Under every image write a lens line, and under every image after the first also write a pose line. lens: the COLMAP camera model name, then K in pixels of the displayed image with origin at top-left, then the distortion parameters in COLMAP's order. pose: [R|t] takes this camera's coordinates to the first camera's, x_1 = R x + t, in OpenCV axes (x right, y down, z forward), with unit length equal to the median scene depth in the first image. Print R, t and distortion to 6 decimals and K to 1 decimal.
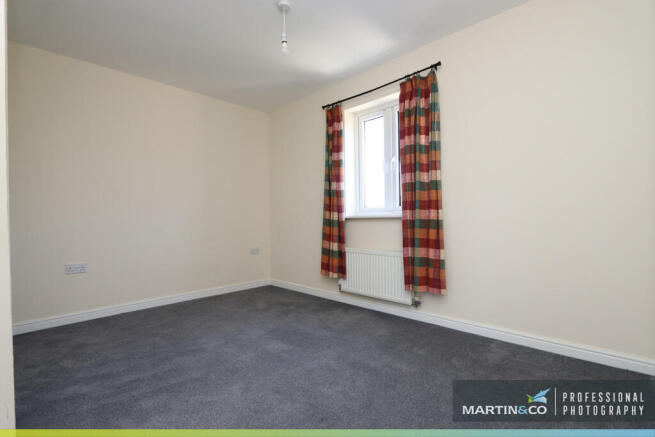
lens RADIAL K [[310.4, 0, 327.5], [0, 310.4, 218.5], [0, 0, 1]] dist [-0.002358, -0.000255]
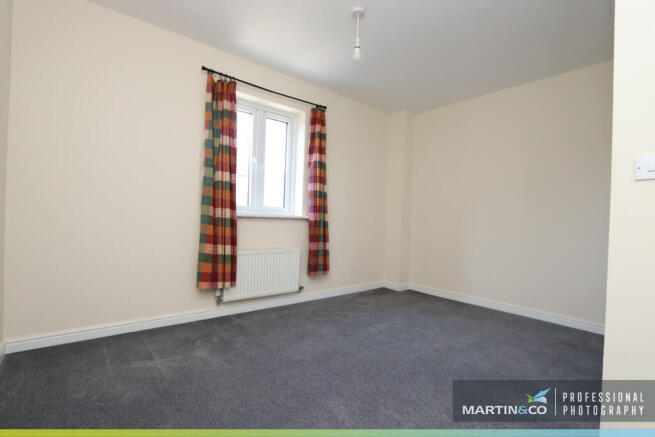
lens RADIAL K [[294.5, 0, 329.0], [0, 294.5, 215.9], [0, 0, 1]] dist [-0.000247, -0.000056]
pose [[0.124120, 0.025187, 0.991948, -0.733257], [-0.040117, 0.998988, -0.020346, 0.004842], [-0.991456, -0.037268, 0.125004, 0.641698]]
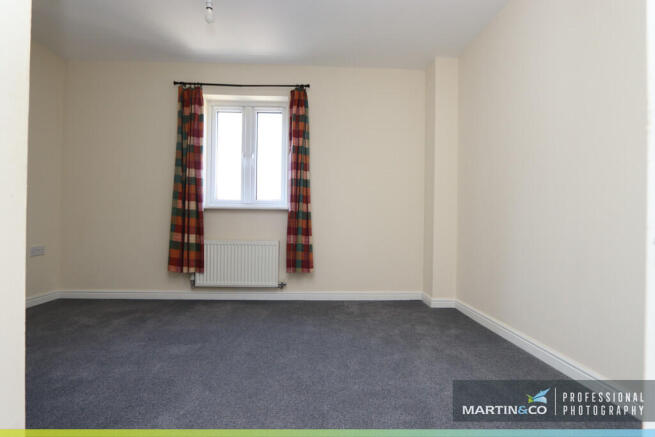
lens RADIAL K [[305.5, 0, 327.5], [0, 305.5, 218.5], [0, 0, 1]] dist [0.001750, 0.000712]
pose [[0.692568, 0.030166, 0.720722, -0.355293], [-0.022839, 0.999541, -0.019889, 0.039814], [-0.720991, -0.002686, 0.692939, 0.084999]]
